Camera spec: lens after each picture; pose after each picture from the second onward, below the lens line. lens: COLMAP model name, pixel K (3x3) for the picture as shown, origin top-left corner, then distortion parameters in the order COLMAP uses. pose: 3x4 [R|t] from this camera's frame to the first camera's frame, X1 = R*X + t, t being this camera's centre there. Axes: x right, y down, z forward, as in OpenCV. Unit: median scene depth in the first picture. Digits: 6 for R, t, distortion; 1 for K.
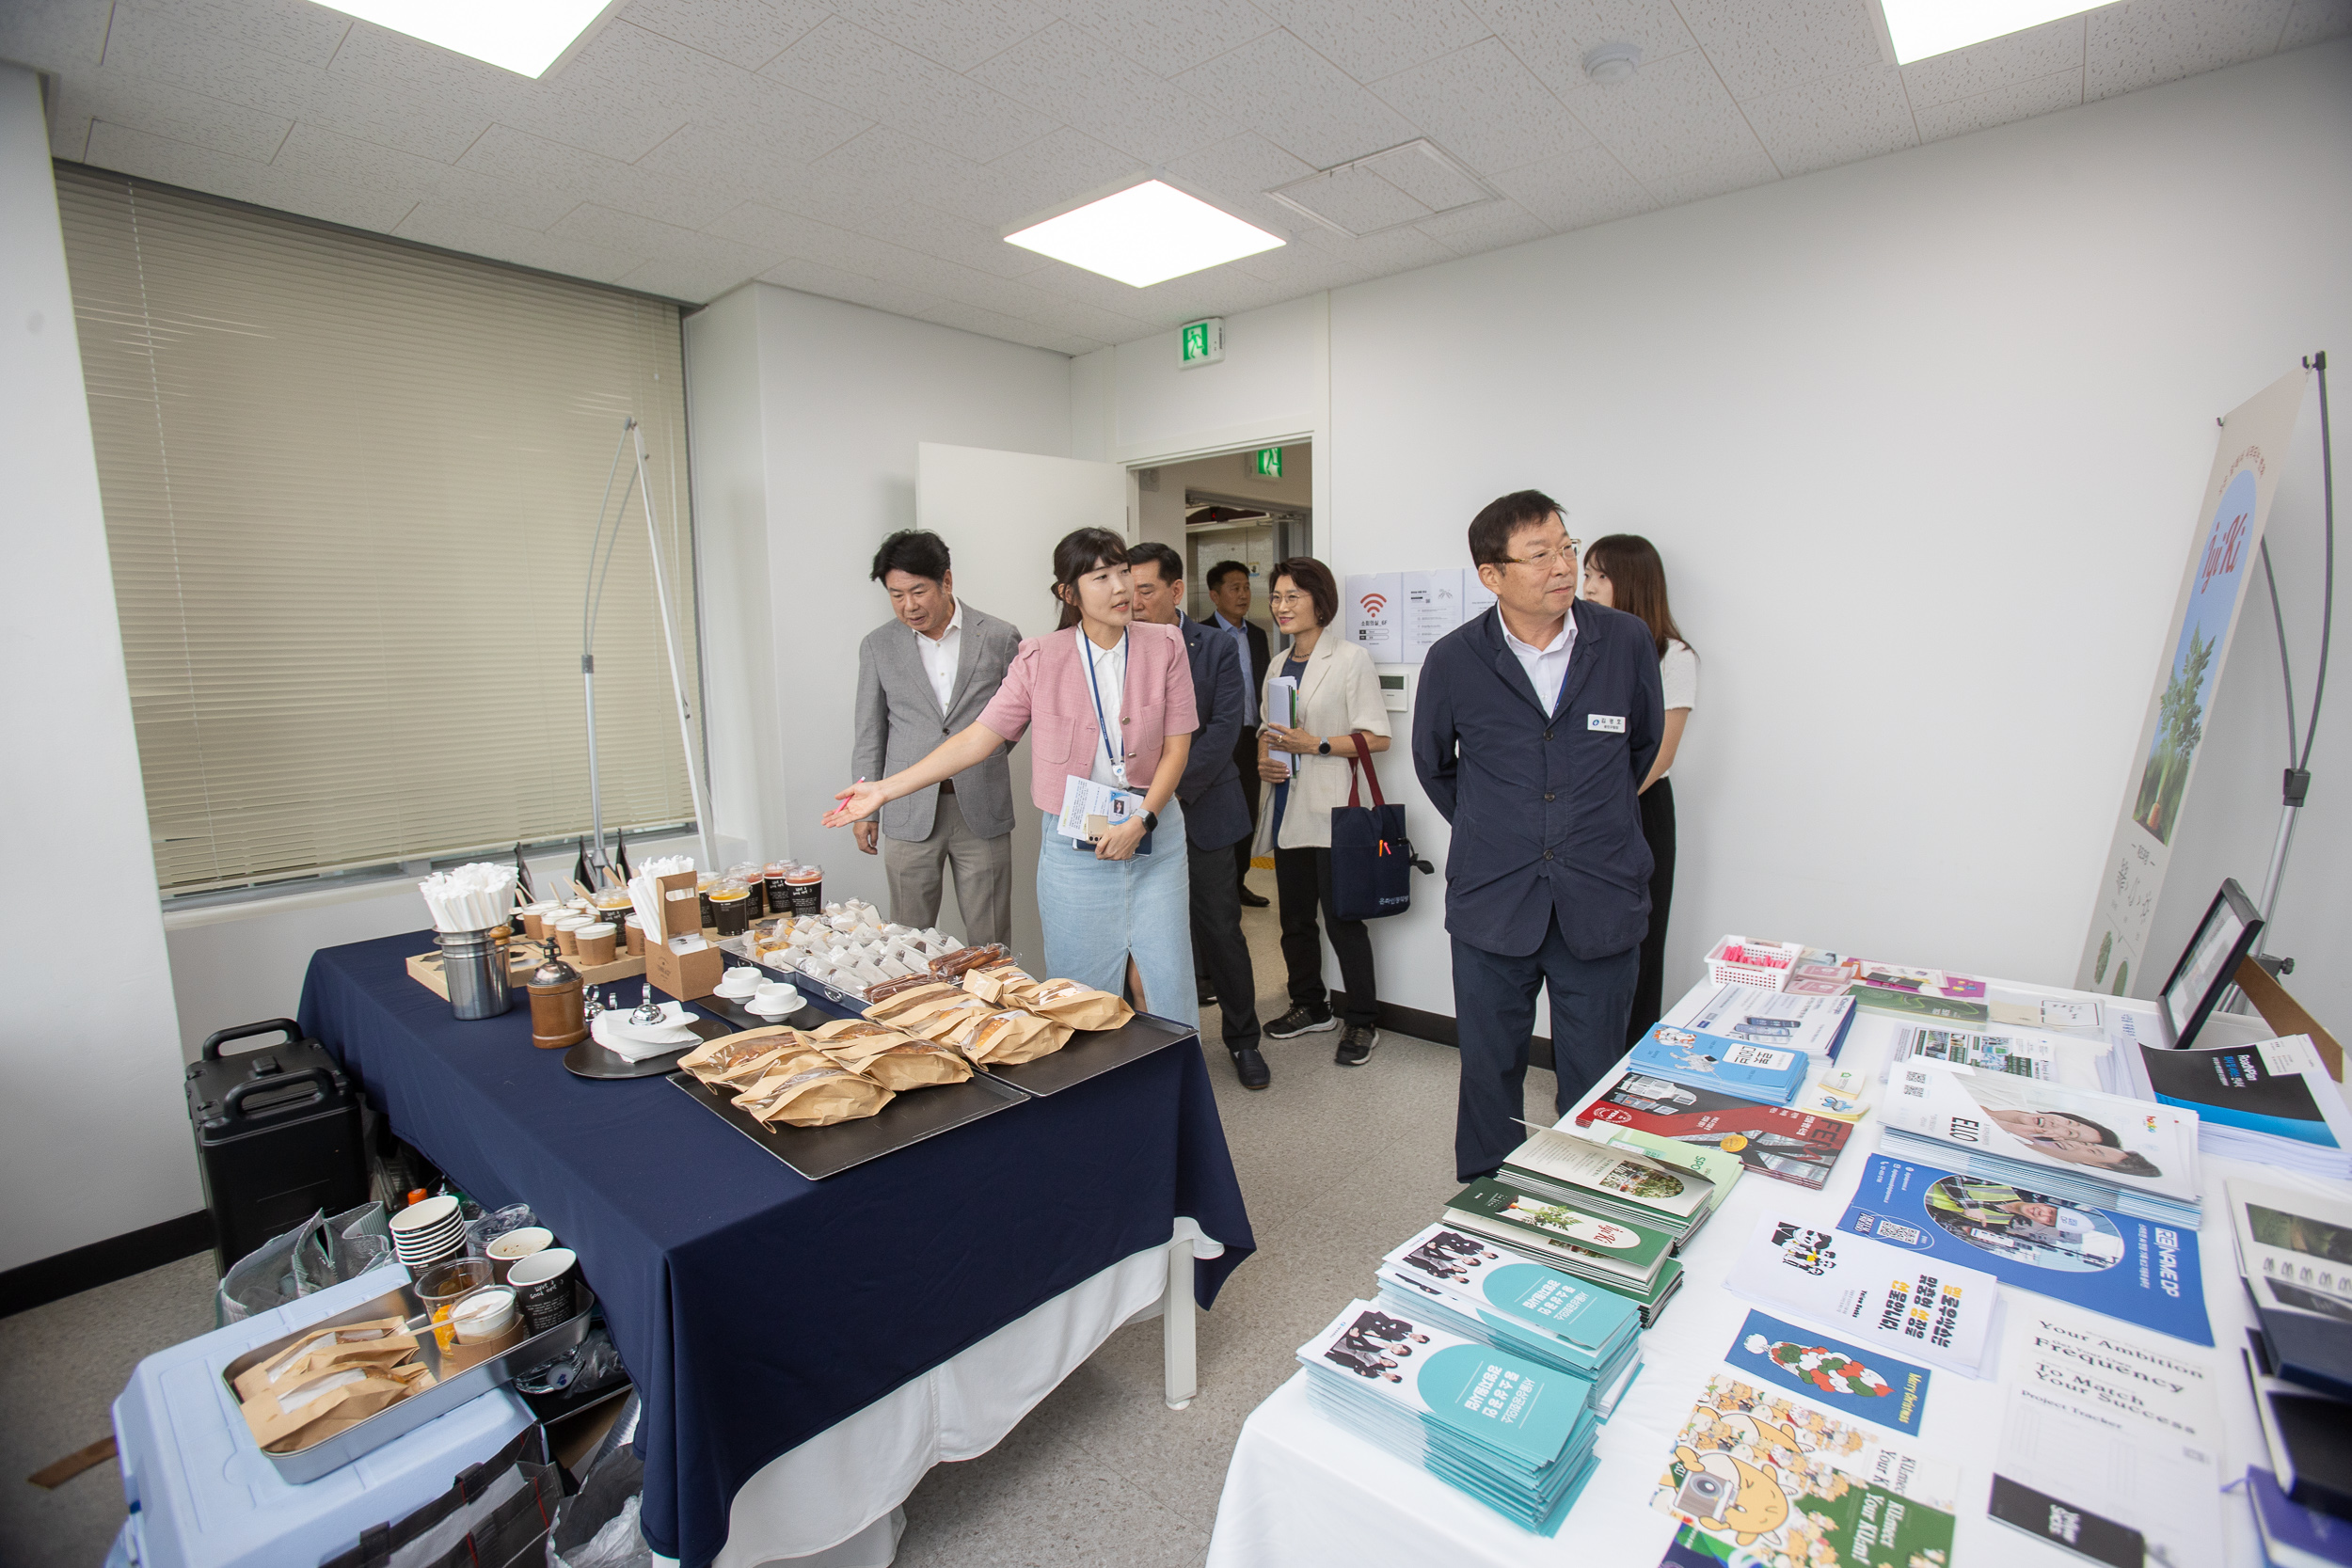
lens RADIAL K [[1028.7, 0, 1183.4], [0, 1028.7, 838.1], [0, 0, 1]] dist [-0.055490, 0.027898]
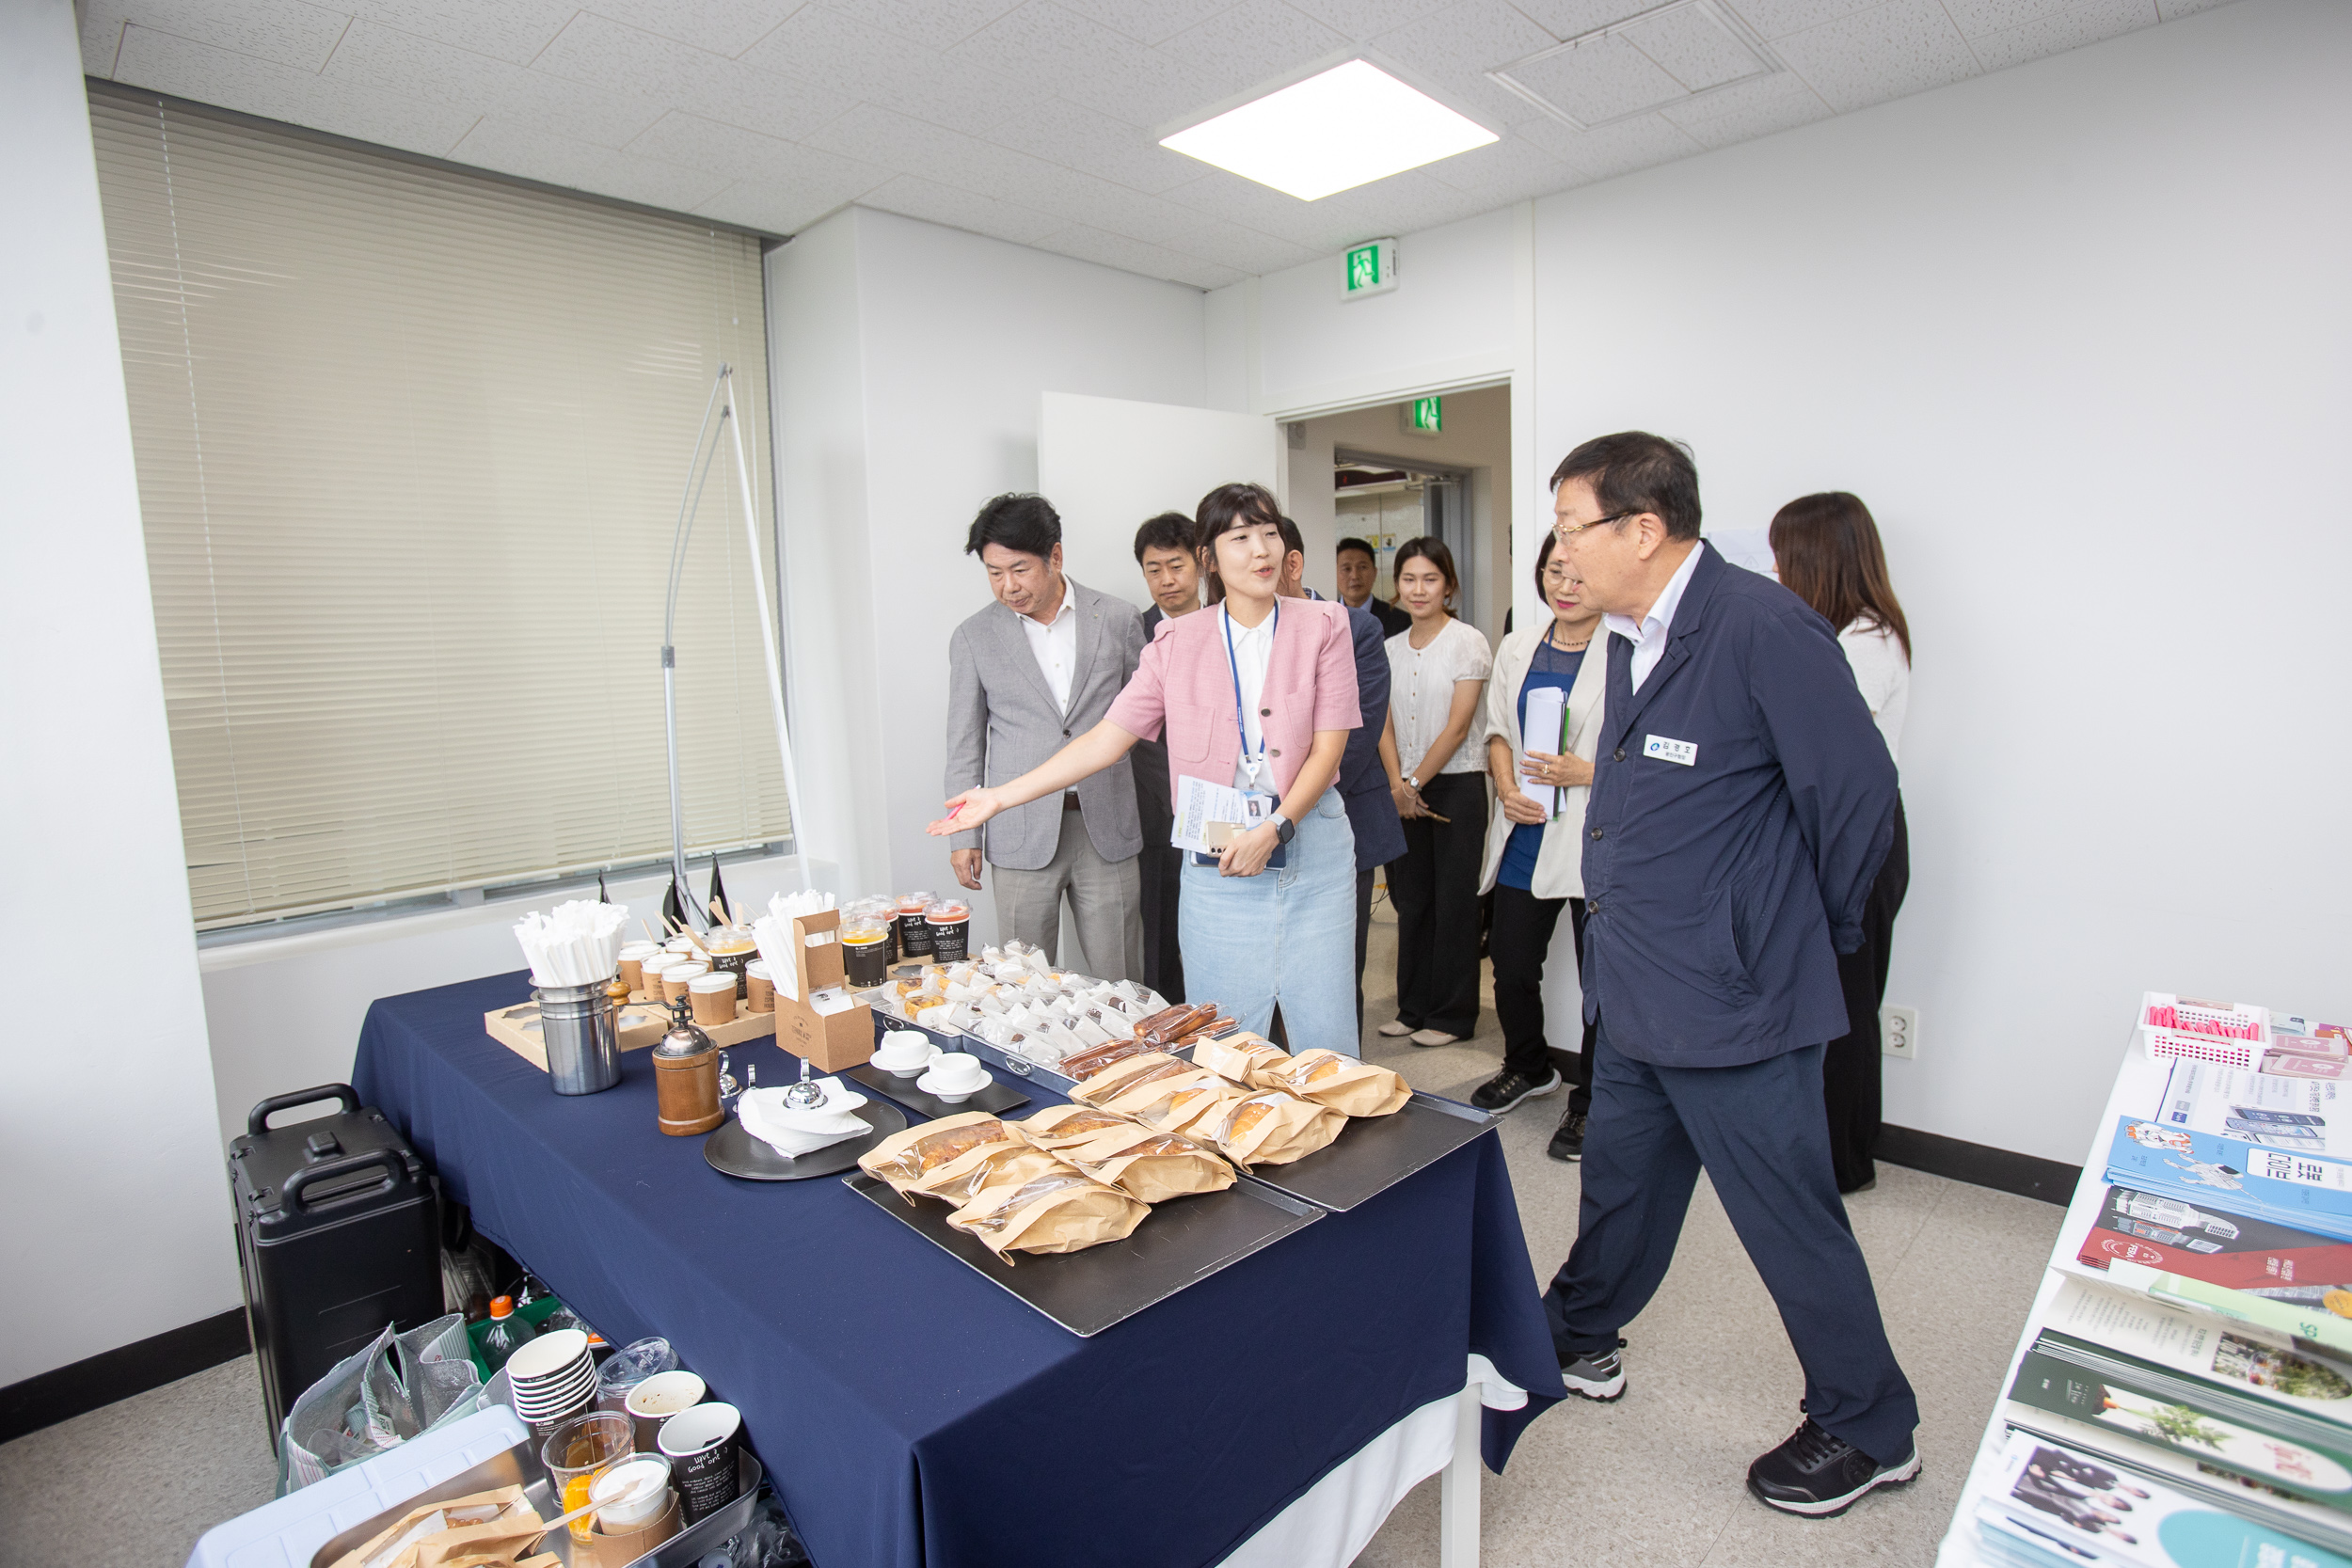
lens RADIAL K [[1154.5, 0, 1175.9], [0, 1154.5, 840.5], [0, 0, 1]] dist [-0.061284, 0.040102]
pose [[0.998510, -0.001777, -0.054539, -0.166065], [0.001240, 0.999950, -0.009875, -0.012787], [0.054553, 0.009792, 0.998463, 0.108257]]
